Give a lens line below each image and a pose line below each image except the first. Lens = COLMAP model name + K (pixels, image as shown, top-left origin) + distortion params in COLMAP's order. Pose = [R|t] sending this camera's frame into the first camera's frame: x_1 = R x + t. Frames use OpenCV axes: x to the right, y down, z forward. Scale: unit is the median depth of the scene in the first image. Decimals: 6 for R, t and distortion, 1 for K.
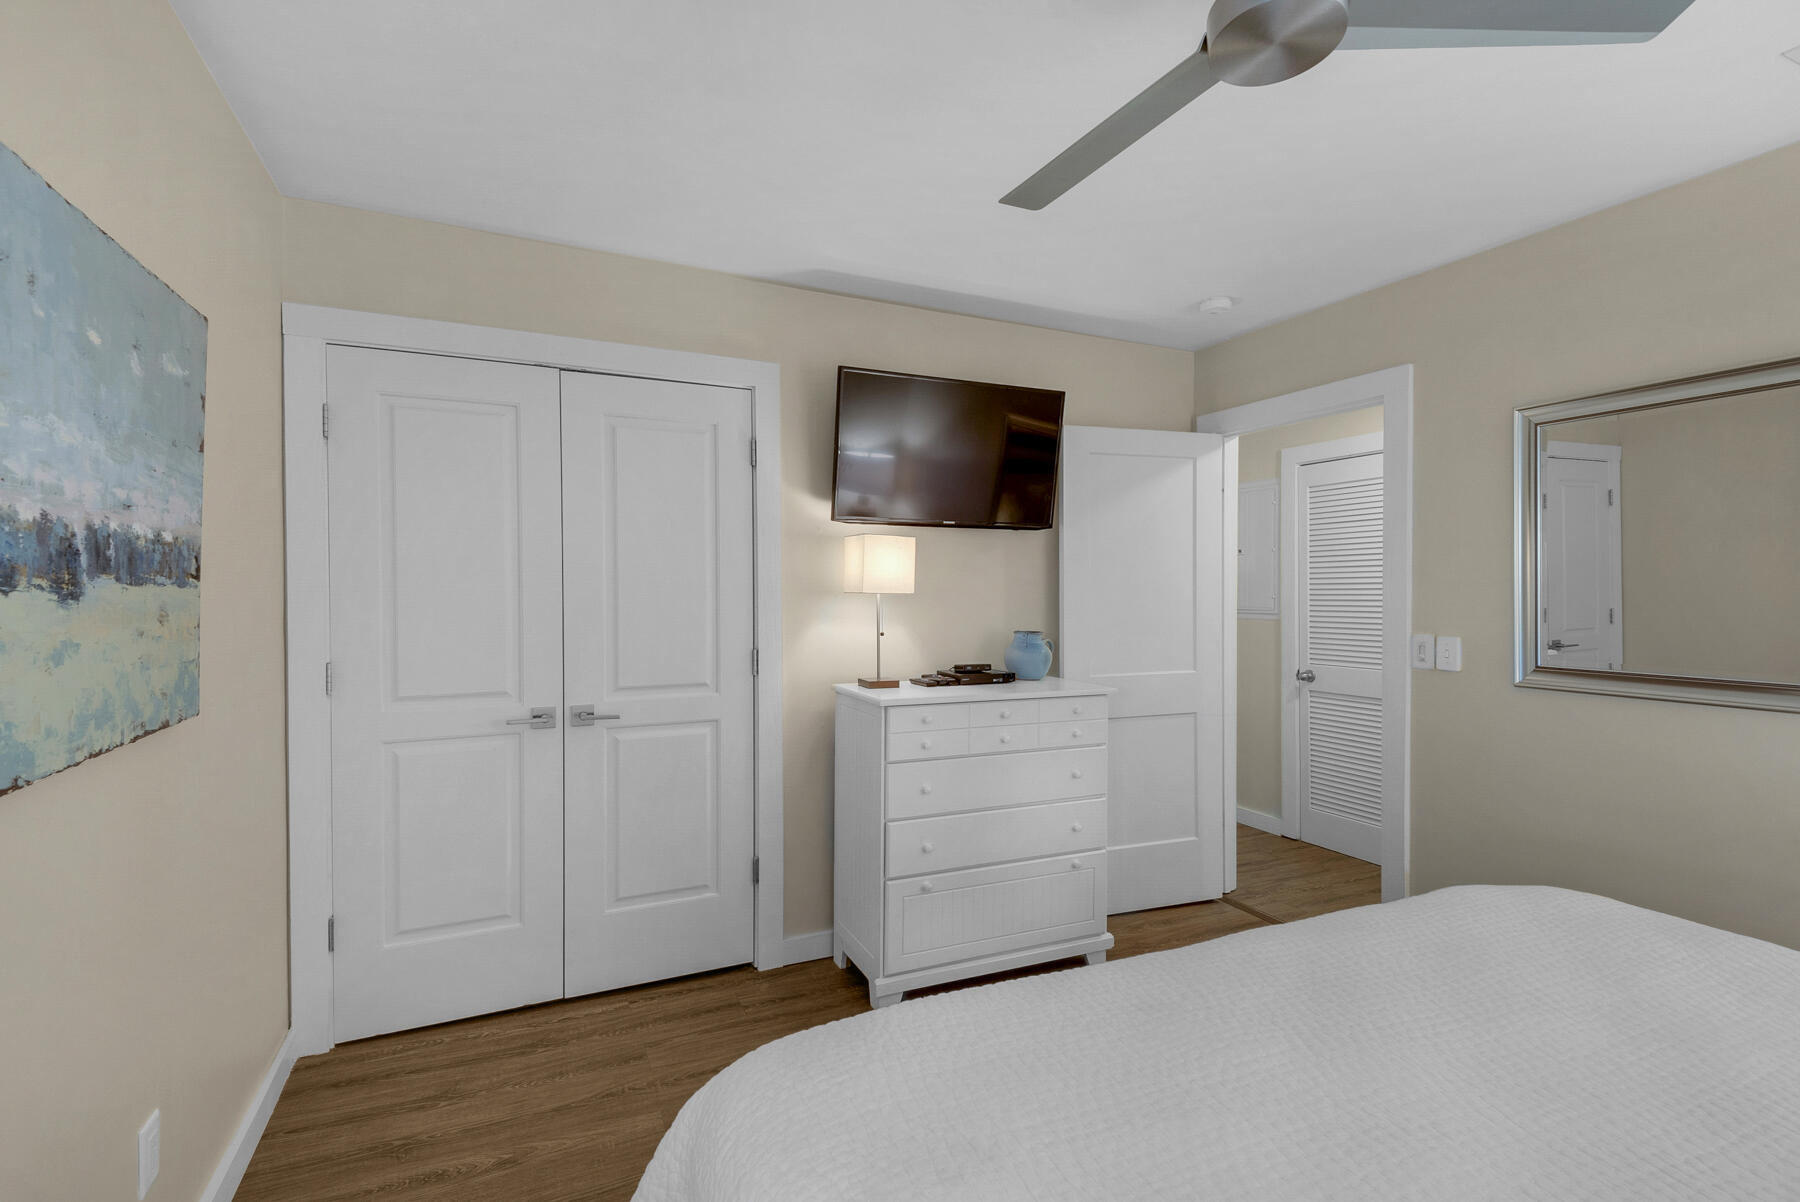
lens RADIAL K [[826.1, 0, 900.0], [0, 826.1, 601.0], [0, 0, 1]] dist [0.039729, -0.022561]
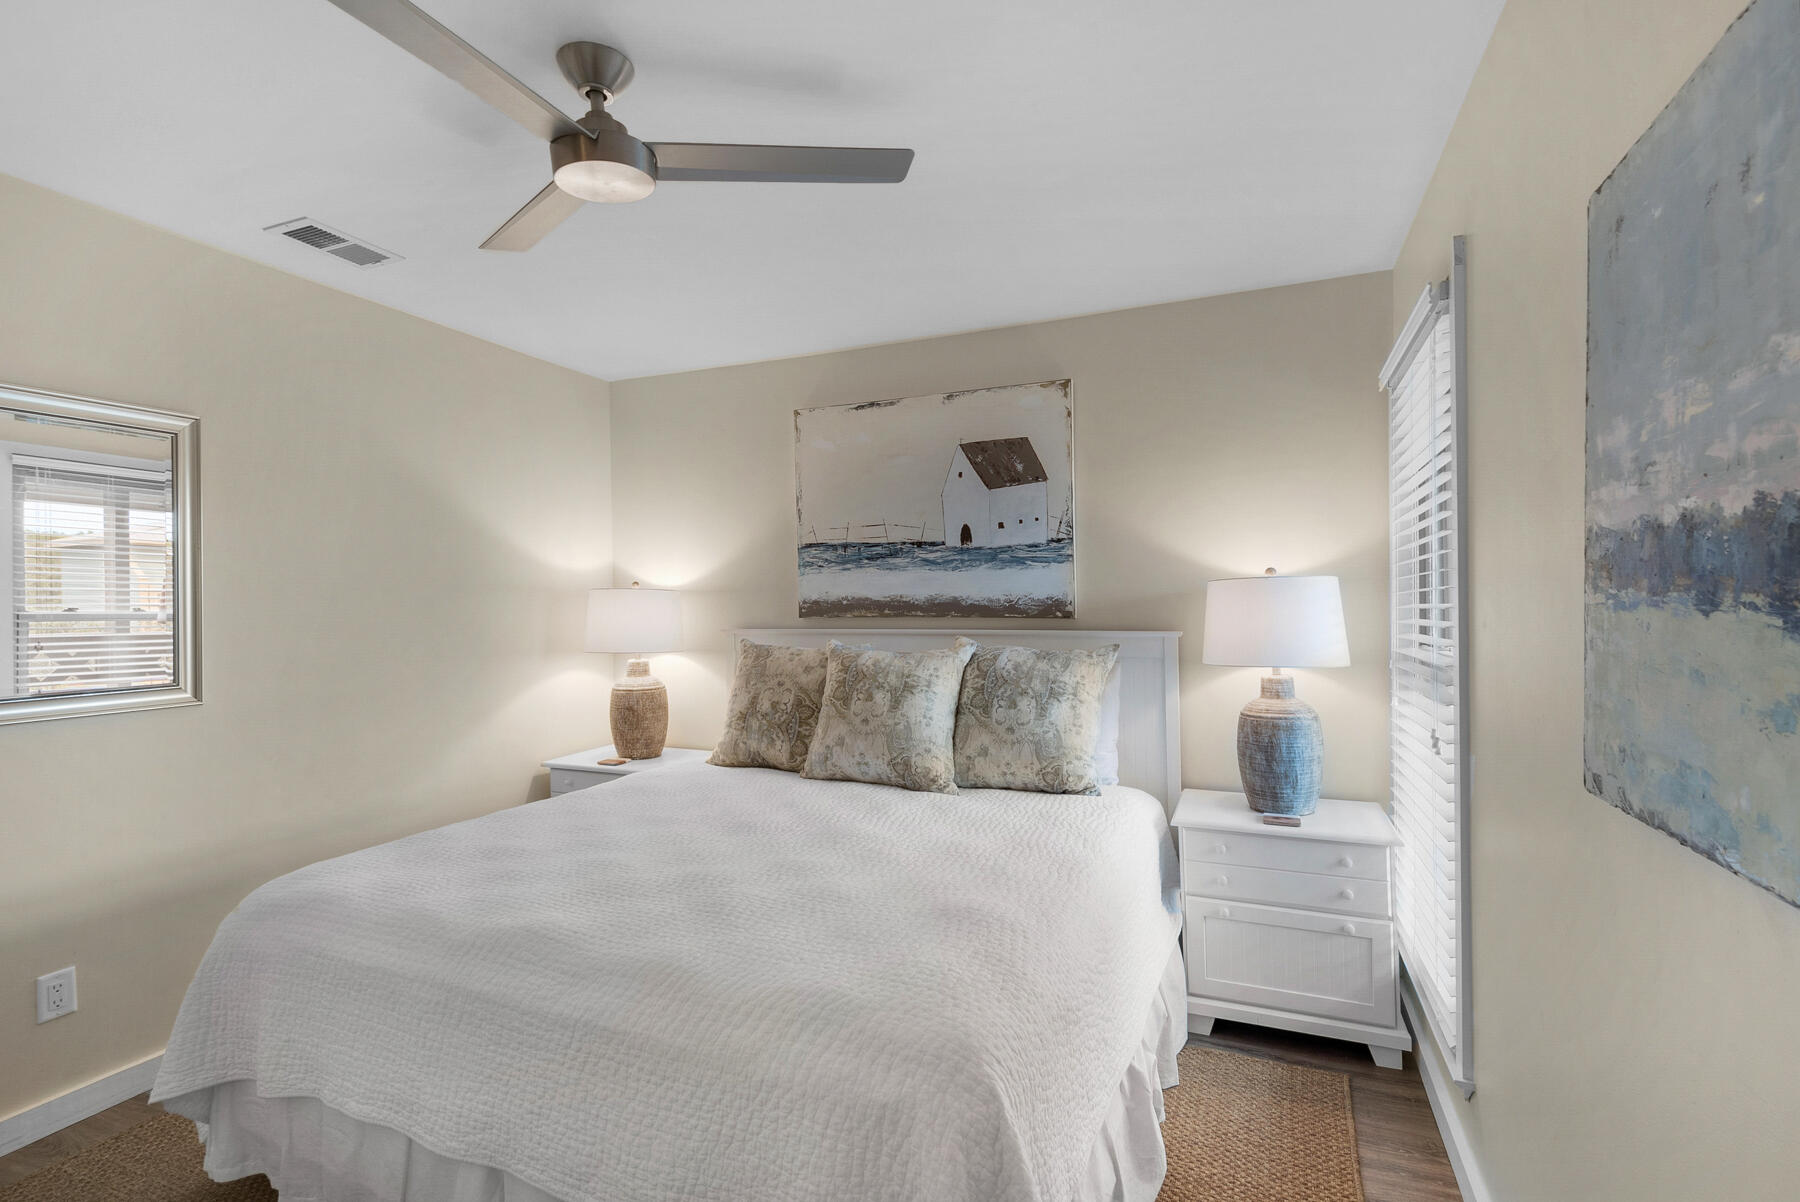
lens RADIAL K [[826.1, 0, 900.0], [0, 826.1, 601.0], [0, 0, 1]] dist [0.039729, -0.022561]
pose [[-0.671009, 0.002762, 0.741444, -0.735290], [0.012994, 0.999883, 0.008035, -0.024421], [-0.741336, 0.015026, -0.670966, 1.368046]]
